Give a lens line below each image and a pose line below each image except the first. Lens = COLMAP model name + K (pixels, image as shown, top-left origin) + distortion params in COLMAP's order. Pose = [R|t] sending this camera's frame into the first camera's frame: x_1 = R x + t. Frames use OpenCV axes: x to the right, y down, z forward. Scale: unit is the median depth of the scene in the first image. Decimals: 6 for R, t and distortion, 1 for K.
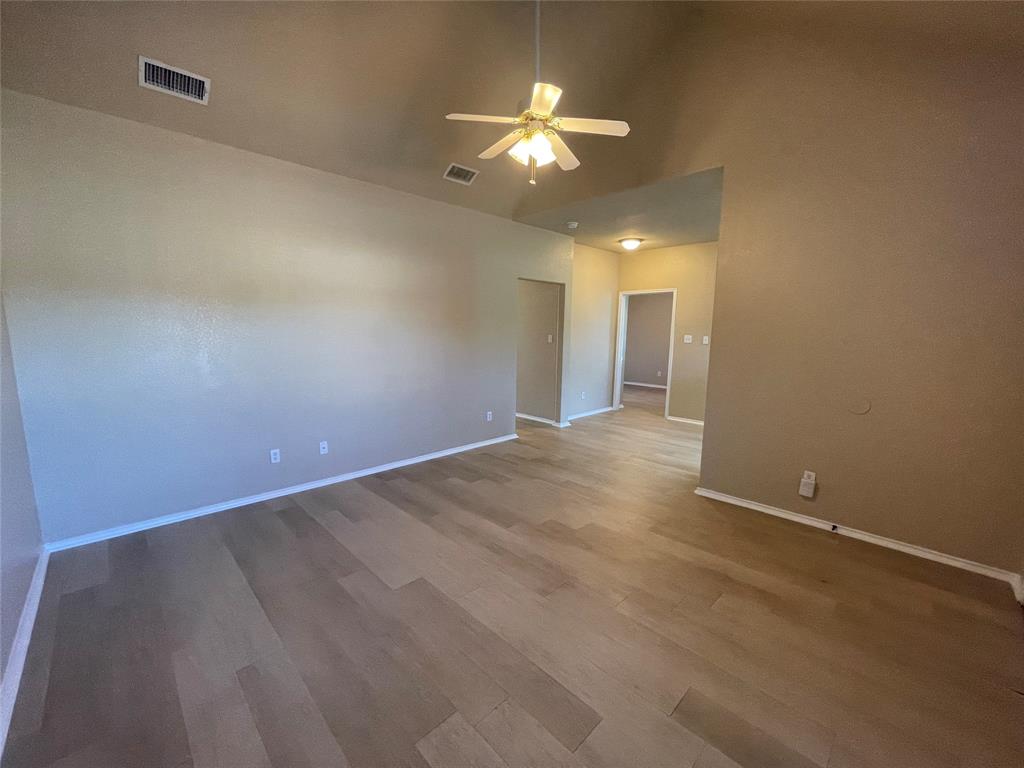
lens RADIAL K [[417.3, 0, 504.7], [0, 417.3, 386.4], [0, 0, 1]] dist [0.002086, -0.000311]
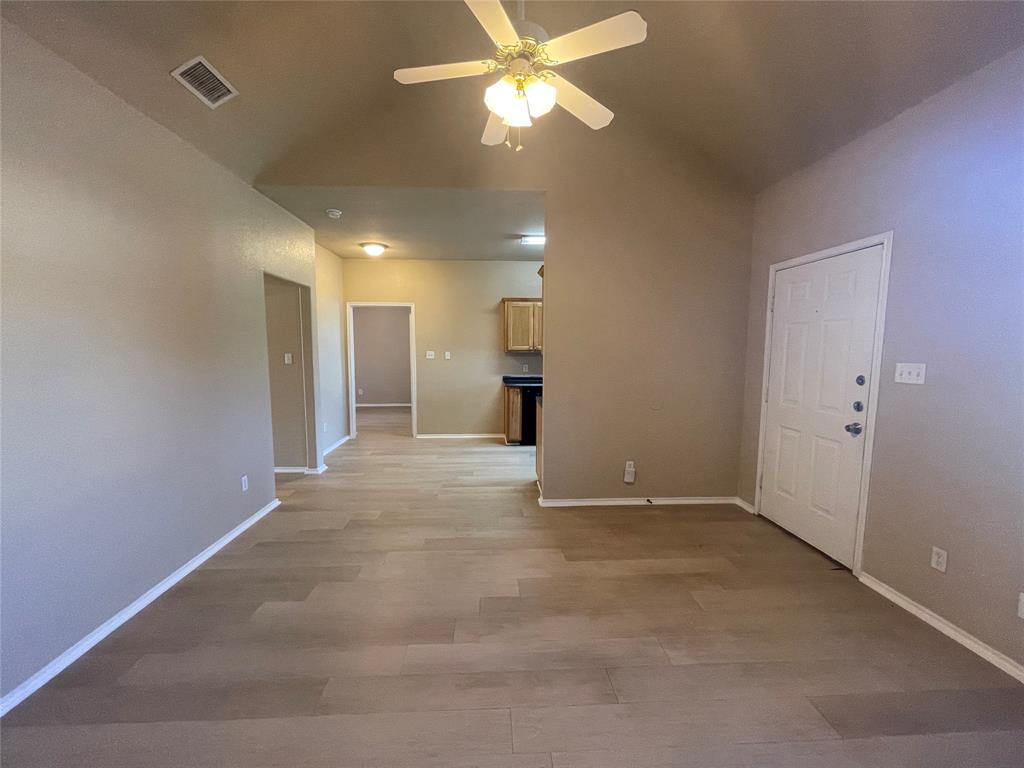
lens RADIAL K [[417.3, 0, 507.1], [0, 417.3, 386.7], [0, 0, 1]] dist [0.002086, -0.000311]
pose [[0.653459, -0.083714, 0.752318, -0.357170], [0.107532, 0.994053, 0.017211, -0.064350], [-0.749285, 0.069652, 0.658575, 0.393111]]
